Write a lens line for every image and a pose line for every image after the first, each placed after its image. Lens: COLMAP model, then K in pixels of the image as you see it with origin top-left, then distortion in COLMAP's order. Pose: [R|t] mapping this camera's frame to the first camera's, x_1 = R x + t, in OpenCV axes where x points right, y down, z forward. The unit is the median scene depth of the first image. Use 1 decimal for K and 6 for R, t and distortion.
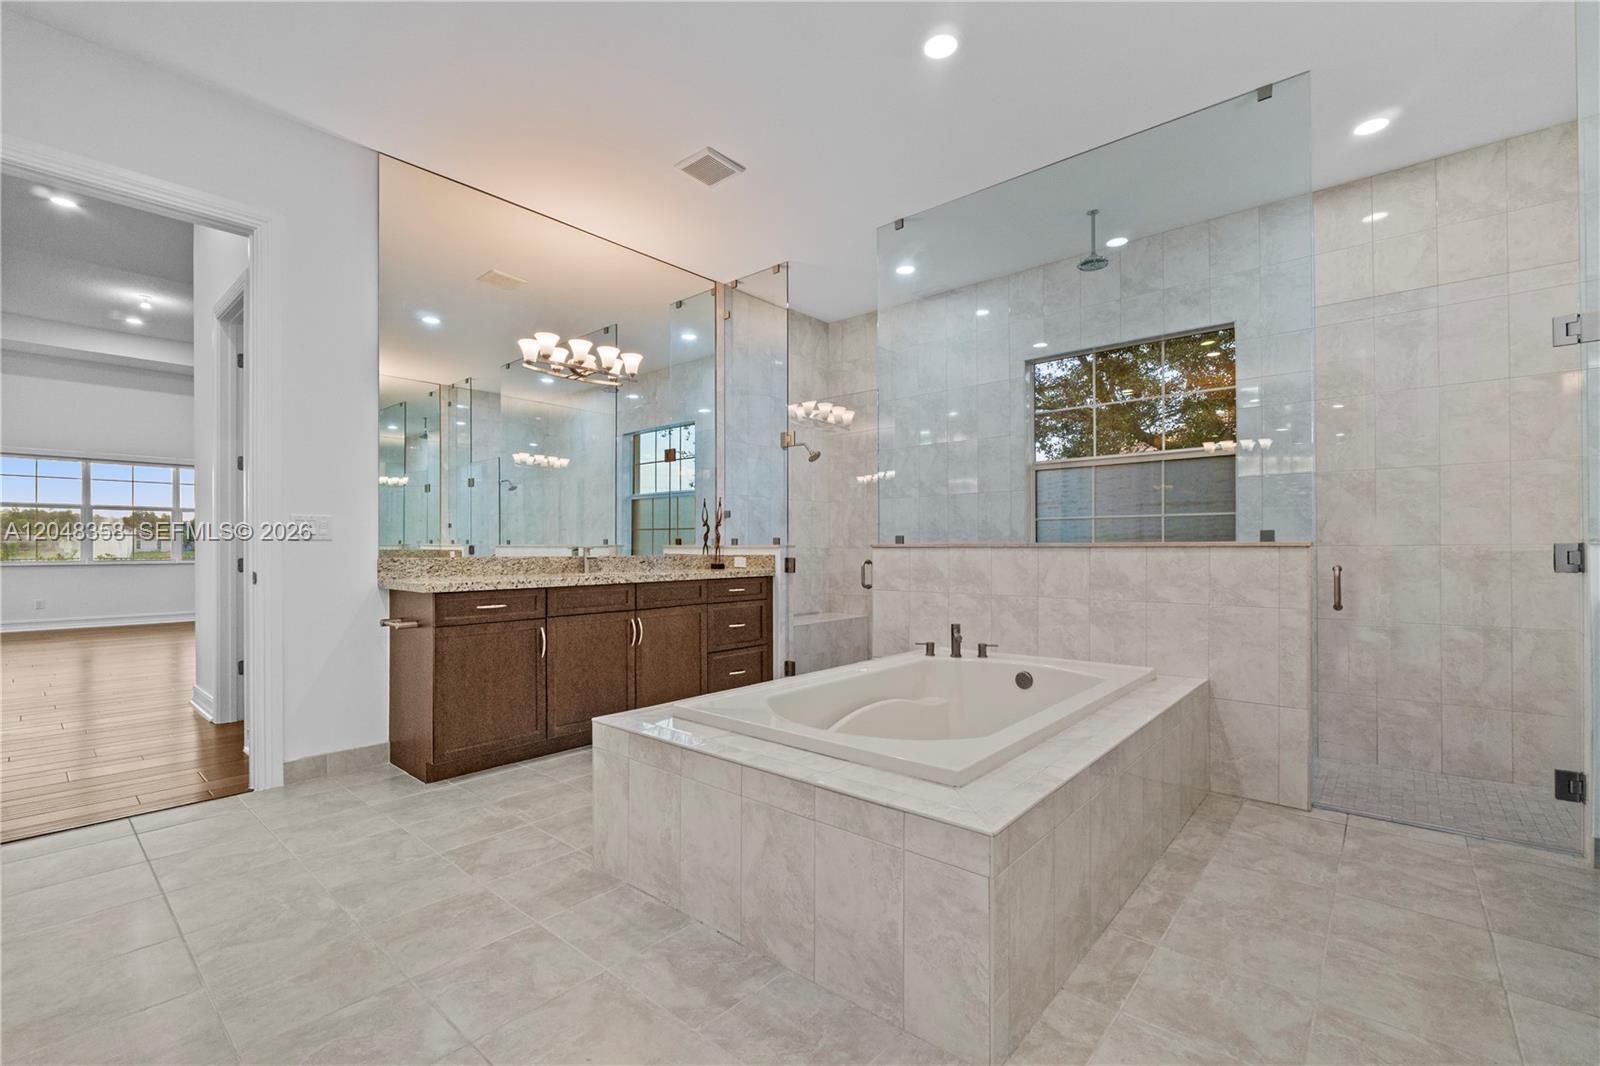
lens RADIAL K [[690.4, 0, 790.2], [0, 690.4, 536.4], [0, 0, 1]] dist [-0.005596, -0.001208]
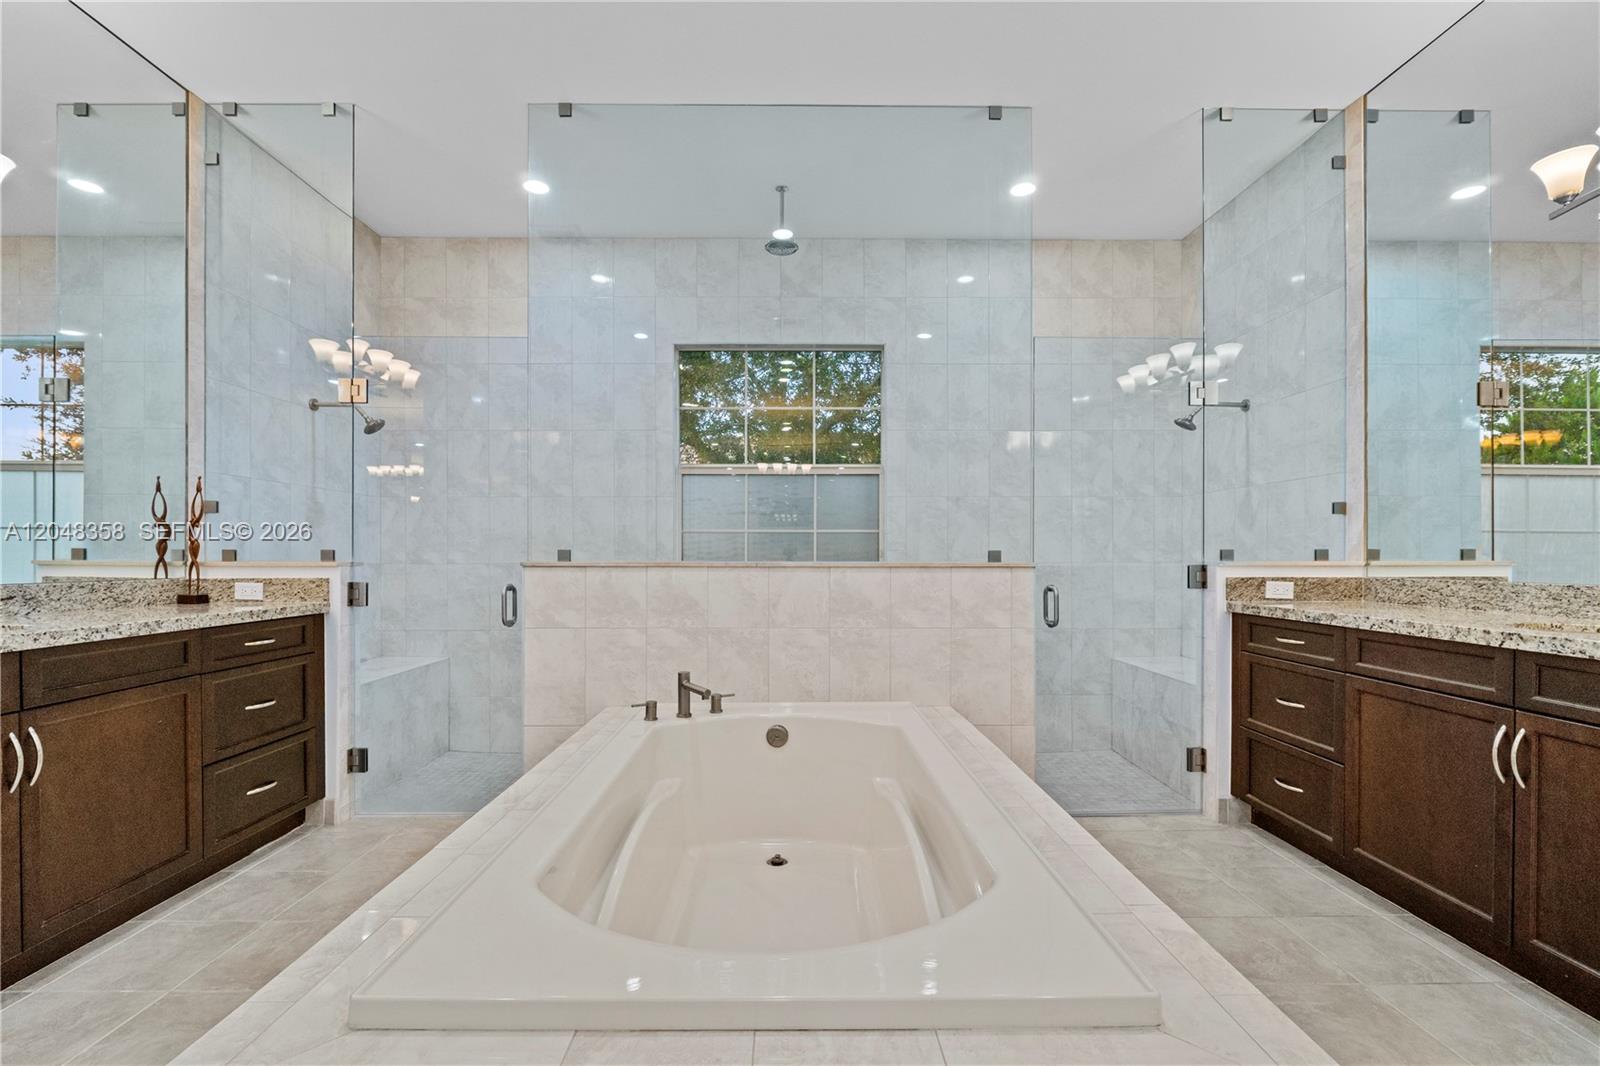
lens RADIAL K [[690.4, 0, 794.6], [0, 690.4, 554.2], [0, 0, 1]] dist [-0.005596, -0.001208]
pose [[0.744551, 0.005585, 0.667542, -0.121757], [-0.013894, 0.999878, 0.007132, -0.004266], [-0.667421, -0.014584, 0.744538, 0.277945]]
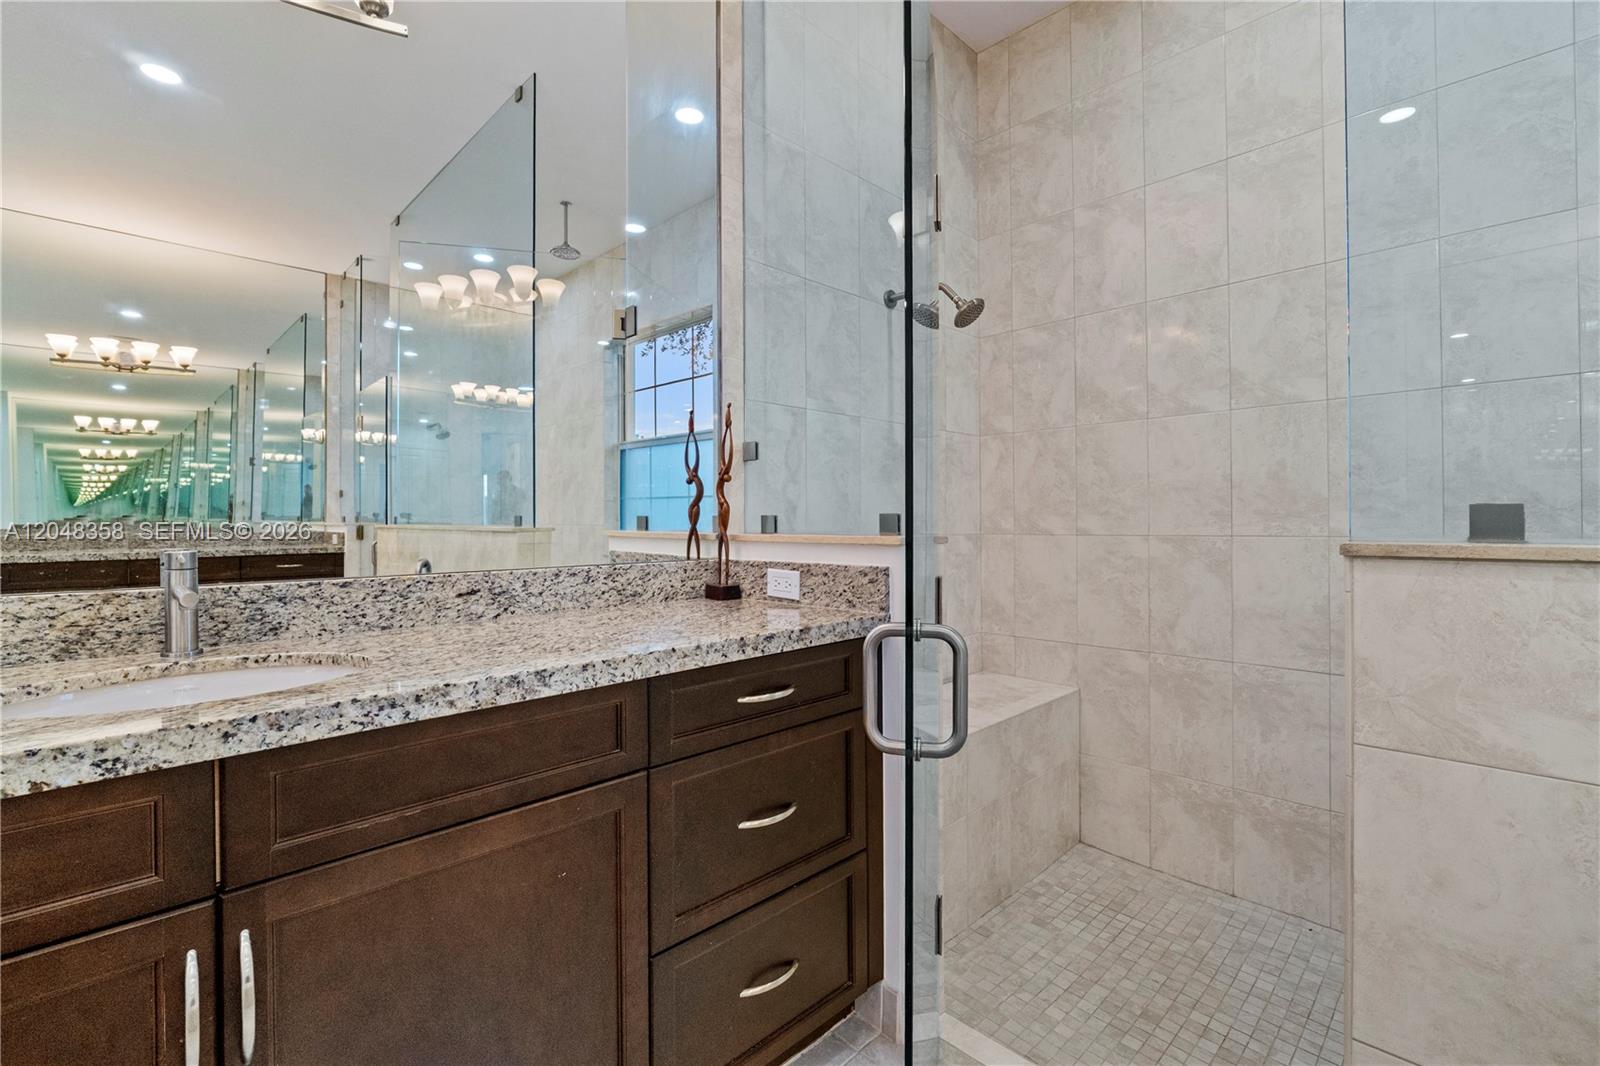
lens RADIAL K [[690.4, 0, 814.7], [0, 690.4, 528.5], [0, 0, 1]] dist [-0.005596, -0.001208]
pose [[0.998571, -0.002100, -0.053398, -0.039344], [0.003584, 0.999610, 0.027713, -0.000166], [0.053319, -0.027865, 0.998189, 0.682070]]
